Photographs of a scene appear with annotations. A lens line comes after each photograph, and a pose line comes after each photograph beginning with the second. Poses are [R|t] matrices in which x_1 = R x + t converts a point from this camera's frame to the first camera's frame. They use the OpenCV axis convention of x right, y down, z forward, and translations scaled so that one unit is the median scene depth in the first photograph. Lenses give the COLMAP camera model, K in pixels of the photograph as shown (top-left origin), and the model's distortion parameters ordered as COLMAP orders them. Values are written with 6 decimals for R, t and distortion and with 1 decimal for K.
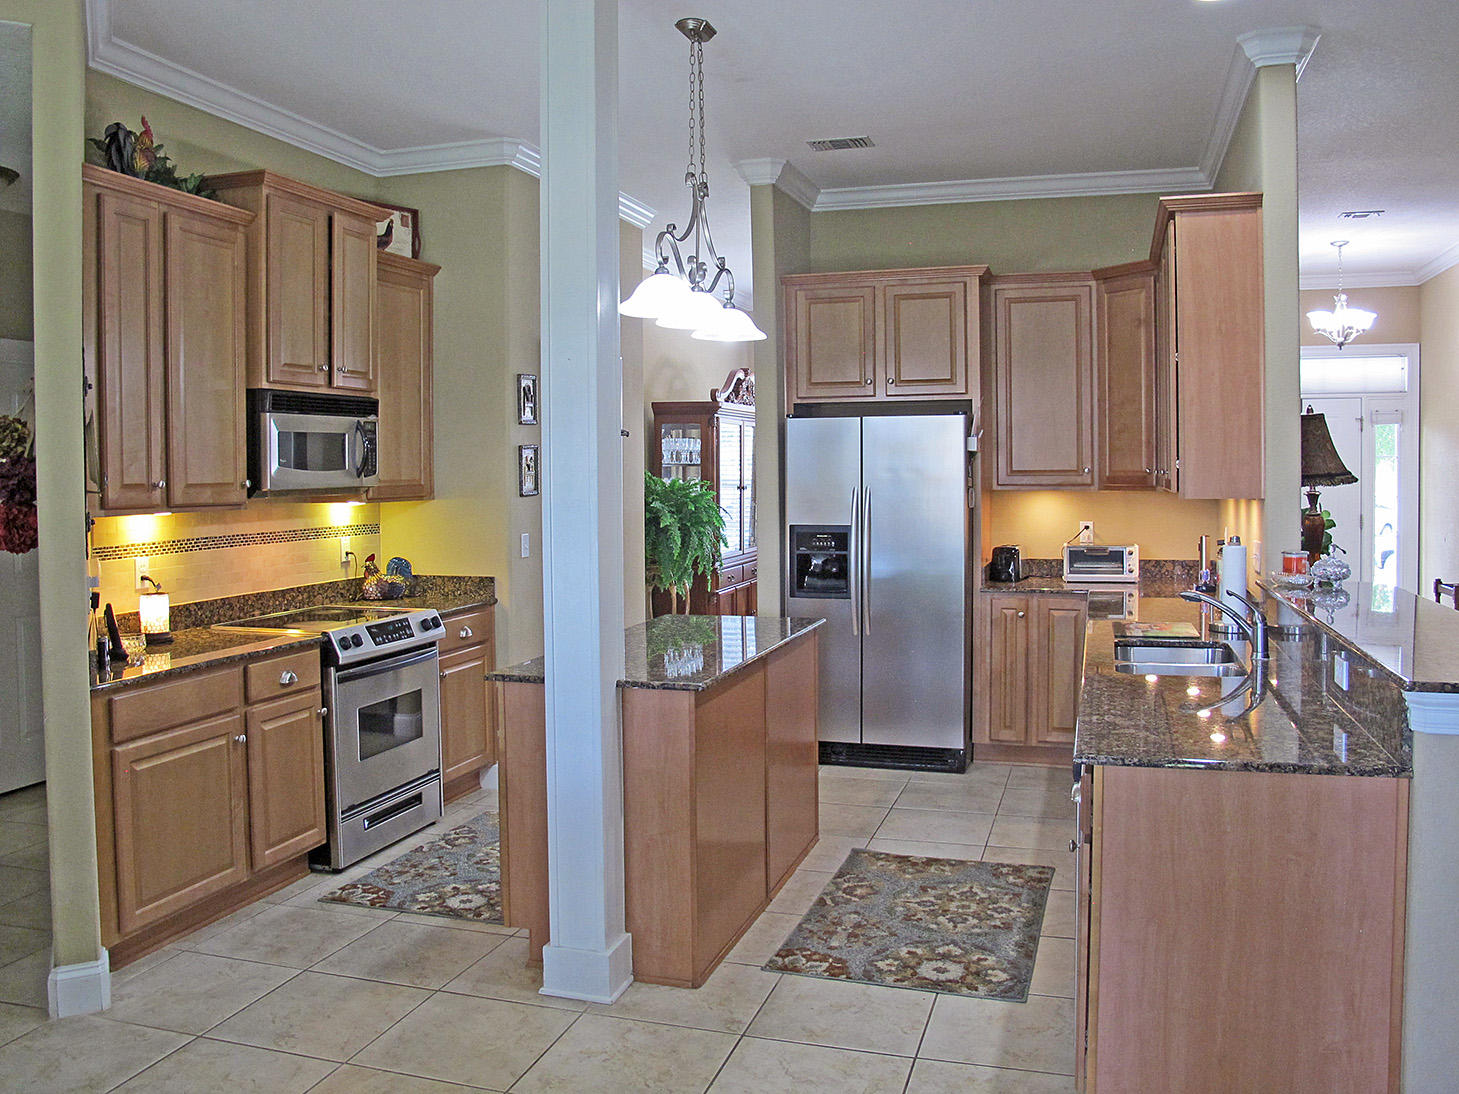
lens RADIAL K [[1224.8, 0, 722.9], [0, 1224.8, 497.6], [0, 0, 1]] dist [-0.147375, 0.109789]
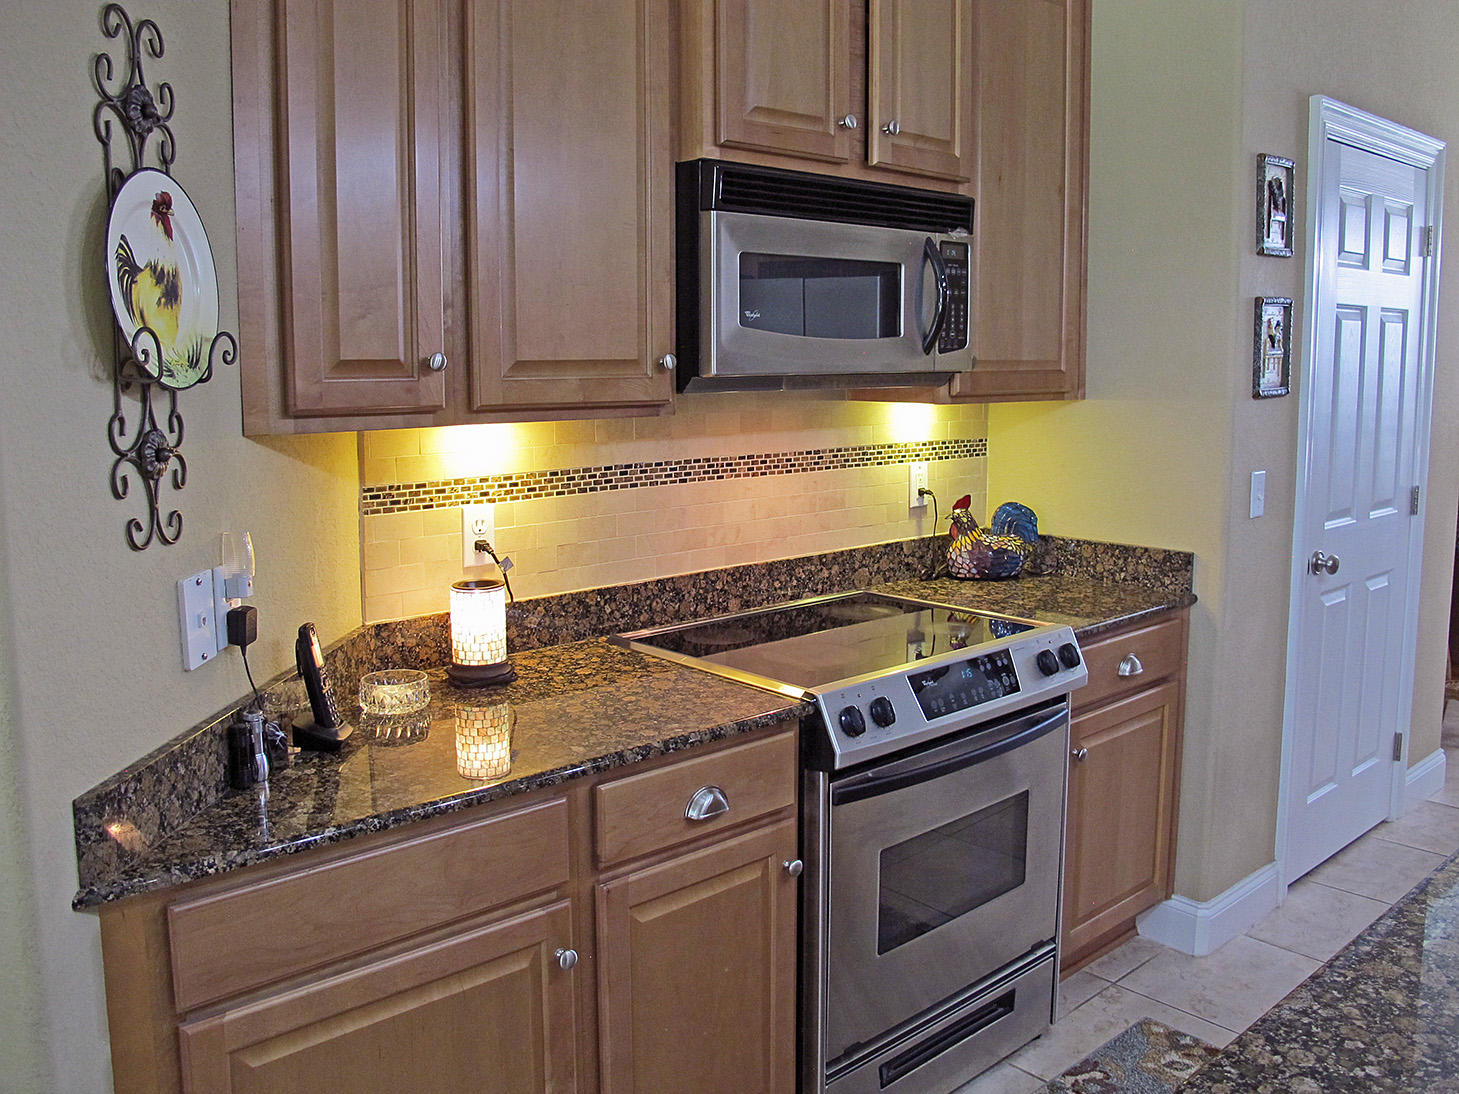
lens RADIAL K [[1224.8, 0, 722.9], [0, 1224.8, 497.6], [0, 0, 1]] dist [-0.147375, 0.109789]
pose [[0.856450, 0.065254, -0.512090, -0.118924], [-0.017183, 0.995033, 0.098056, -0.005664], [0.515945, -0.075181, 0.853316, 0.554020]]
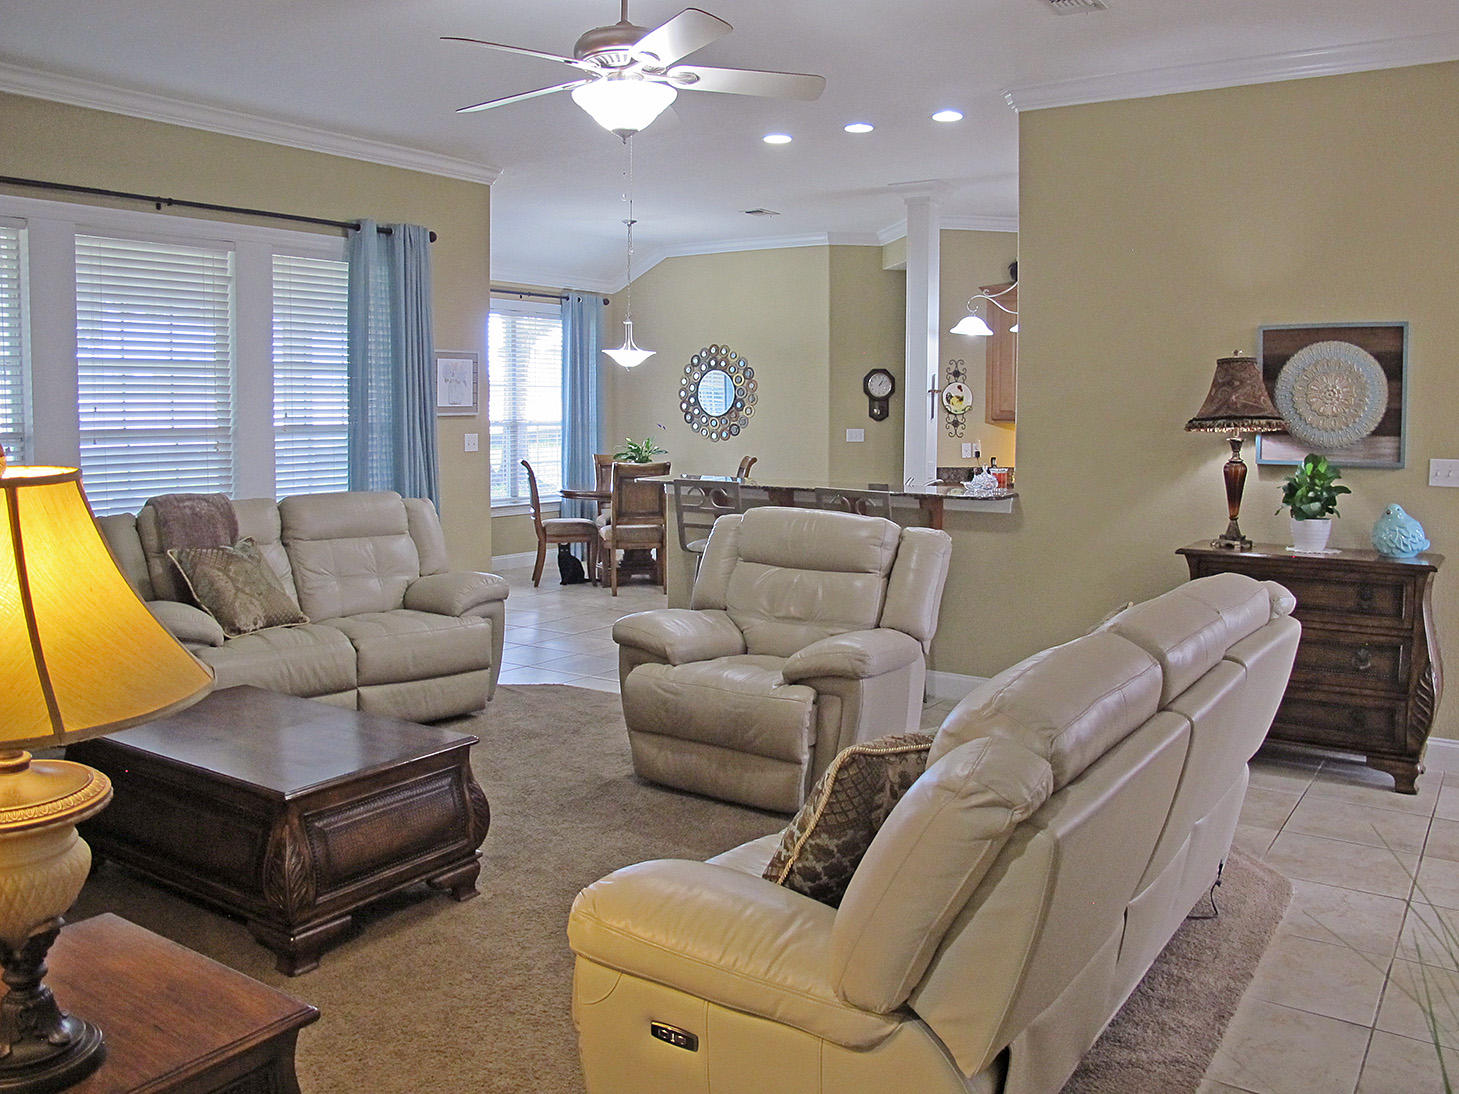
lens RADIAL K [[1224.8, 0, 722.9], [0, 1224.8, 497.6], [0, 0, 1]] dist [-0.147375, 0.109789]
pose [[-0.296270, 0.080457, -0.951709, 1.708926], [-0.024824, 0.995460, 0.091883, -0.039678], [0.954782, 0.050848, -0.292928, 0.970246]]
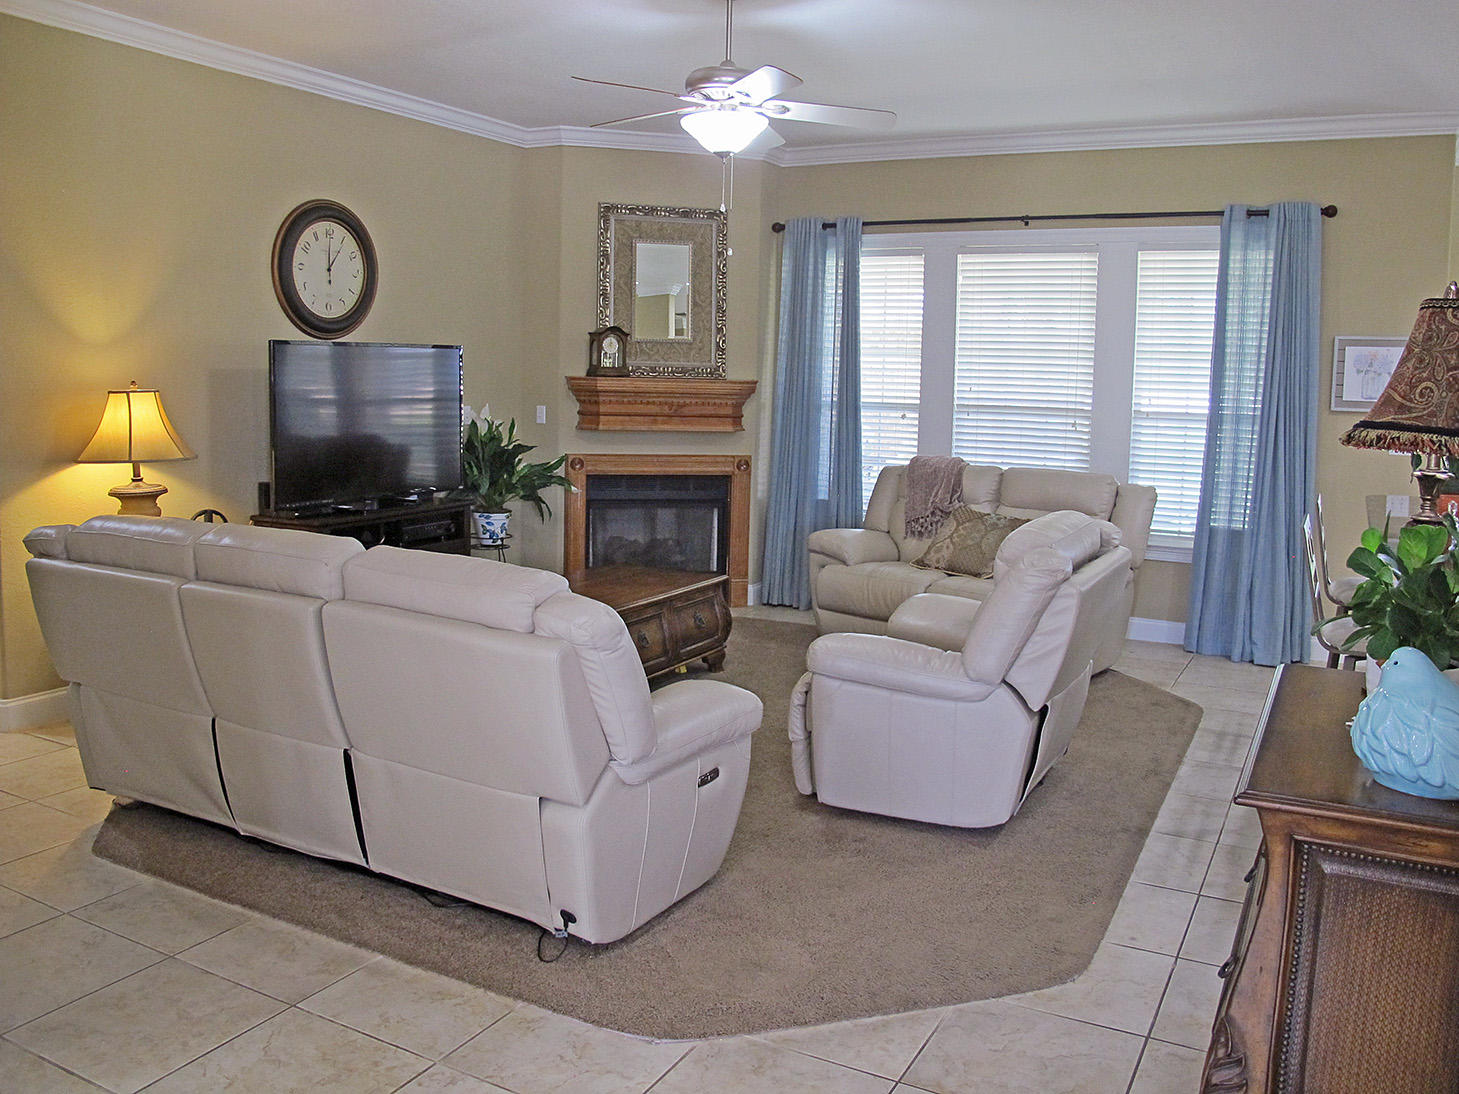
lens RADIAL K [[1224.8, 0, 722.9], [0, 1224.8, 497.6], [0, 0, 1]] dist [-0.147375, 0.109789]
pose [[-0.981592, -0.031819, 0.188323, 0.745081], [-0.008933, 0.992594, 0.121148, -0.051459], [-0.190783, 0.117236, -0.974606, 1.637481]]
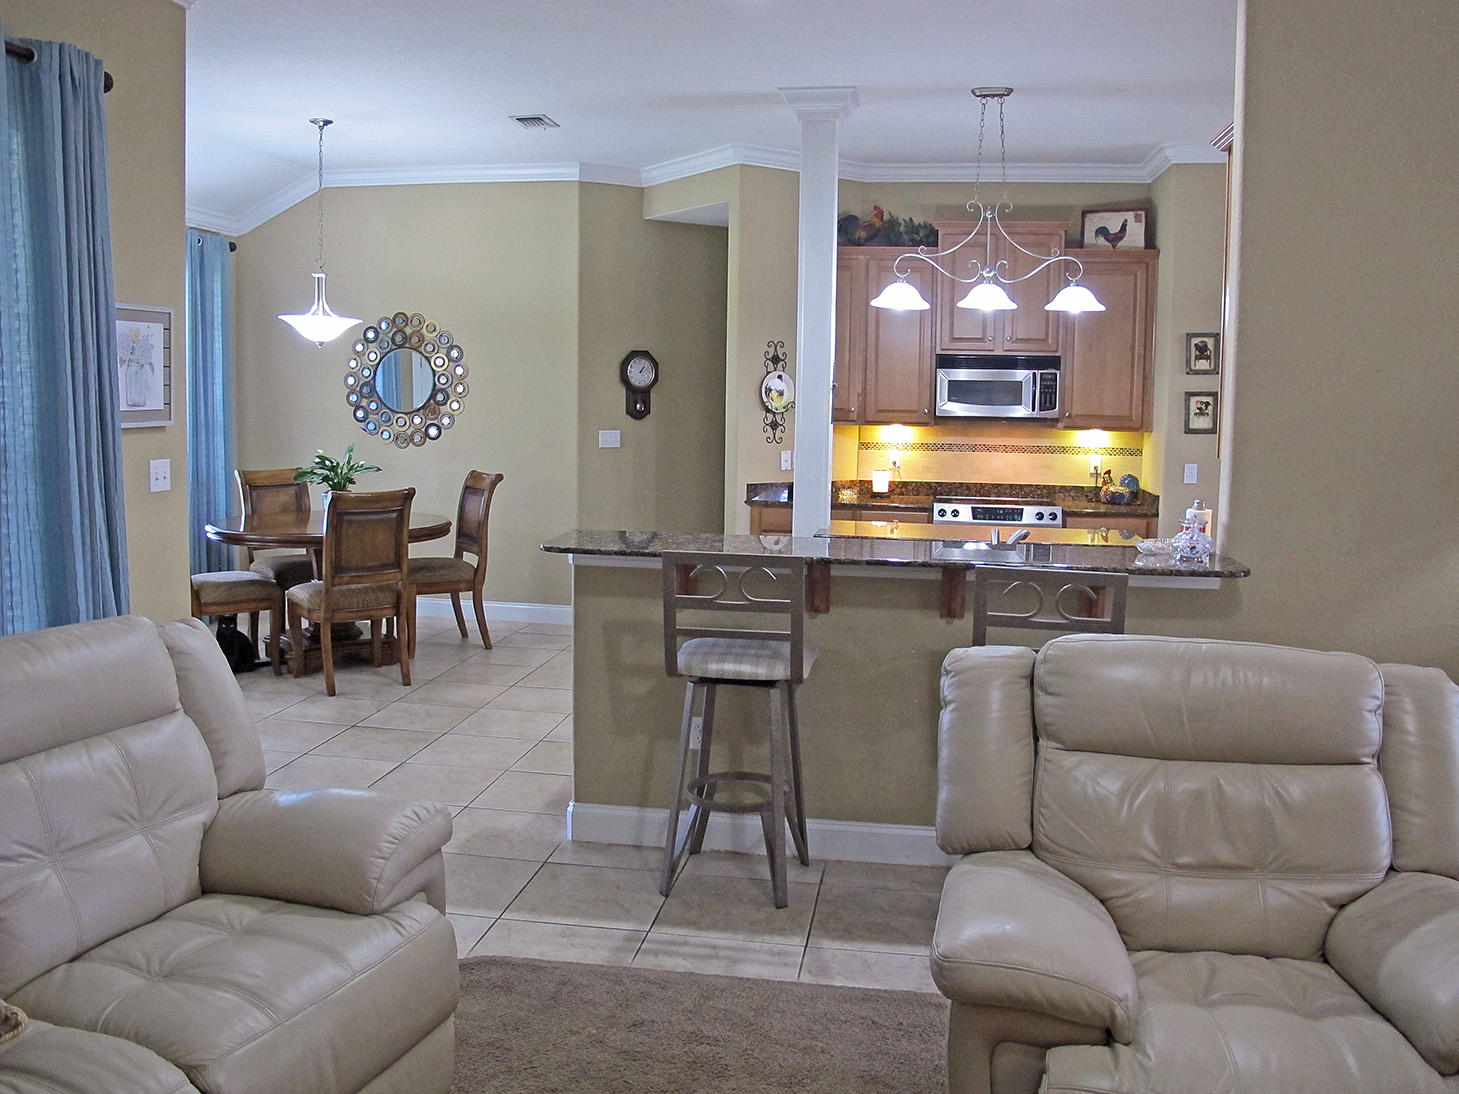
lens RADIAL K [[1224.8, 0, 722.9], [0, 1224.8, 497.6], [0, 0, 1]] dist [-0.147375, 0.109789]
pose [[0.137458, 0.099330, -0.985515, 1.166663], [-0.040712, 0.994685, 0.094575, -0.038301], [0.989671, 0.027122, 0.140772, 0.448243]]
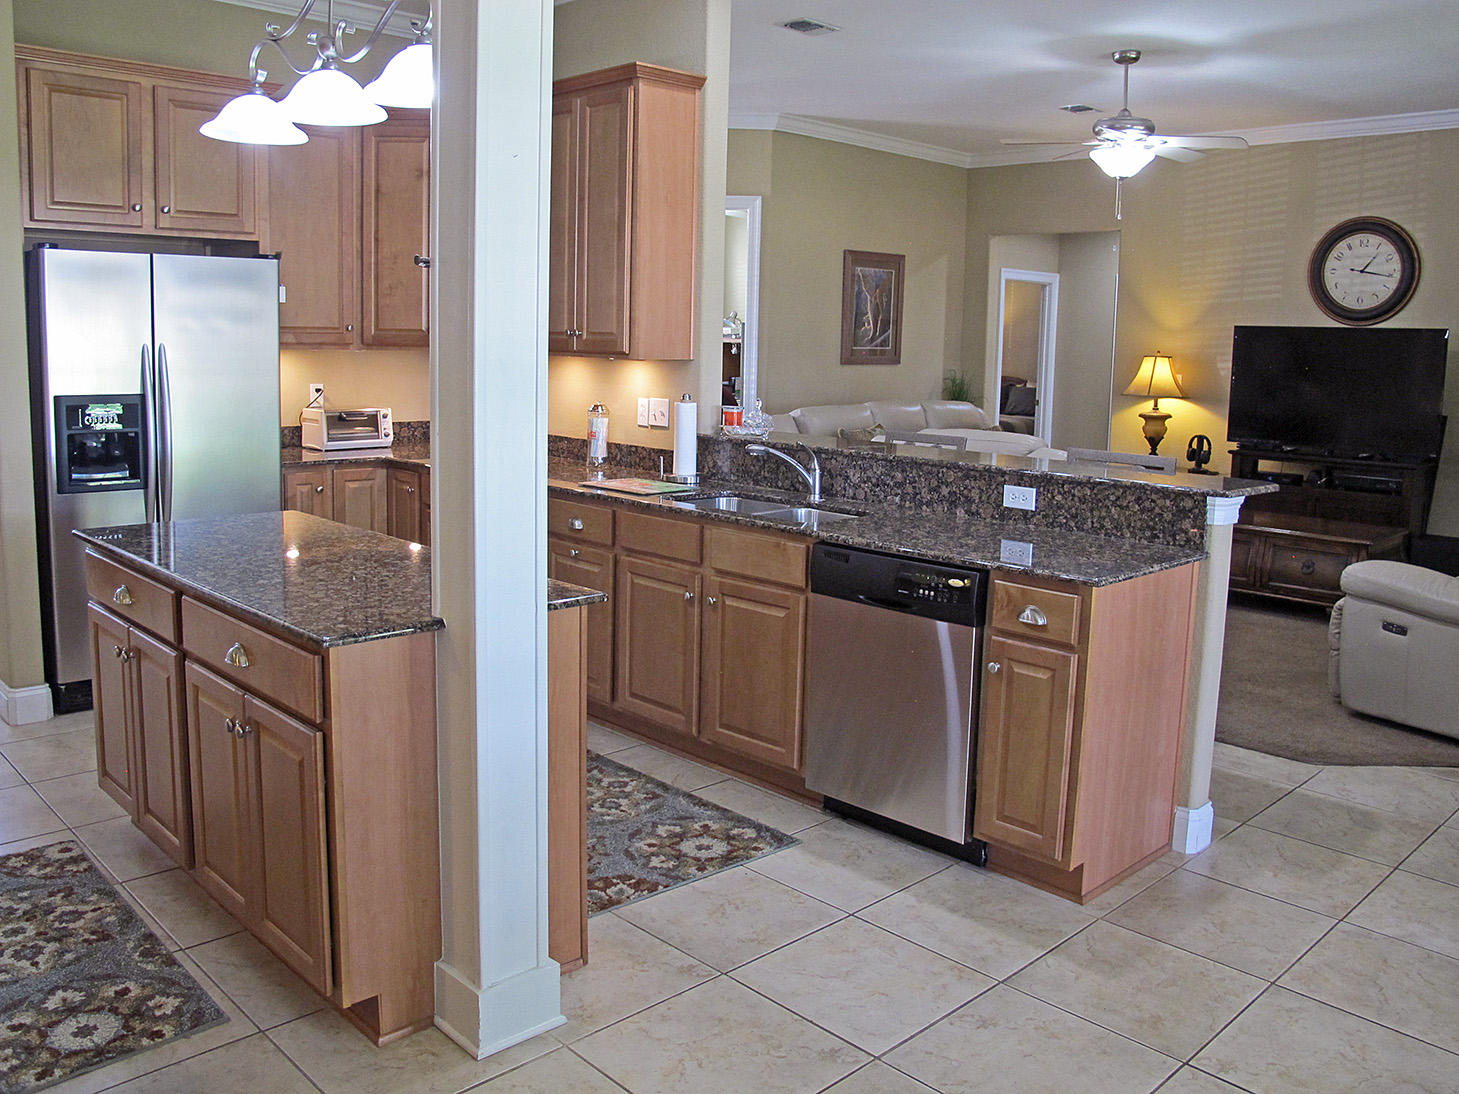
lens RADIAL K [[1224.8, 0, 722.9], [0, 1224.8, 497.6], [0, 0, 1]] dist [-0.147375, 0.109789]
pose [[0.479335, -0.094760, 0.872502, -0.476825], [-0.007583, 0.993670, 0.112085, 0.000784], [-0.877599, -0.060342, 0.475582, 0.394758]]
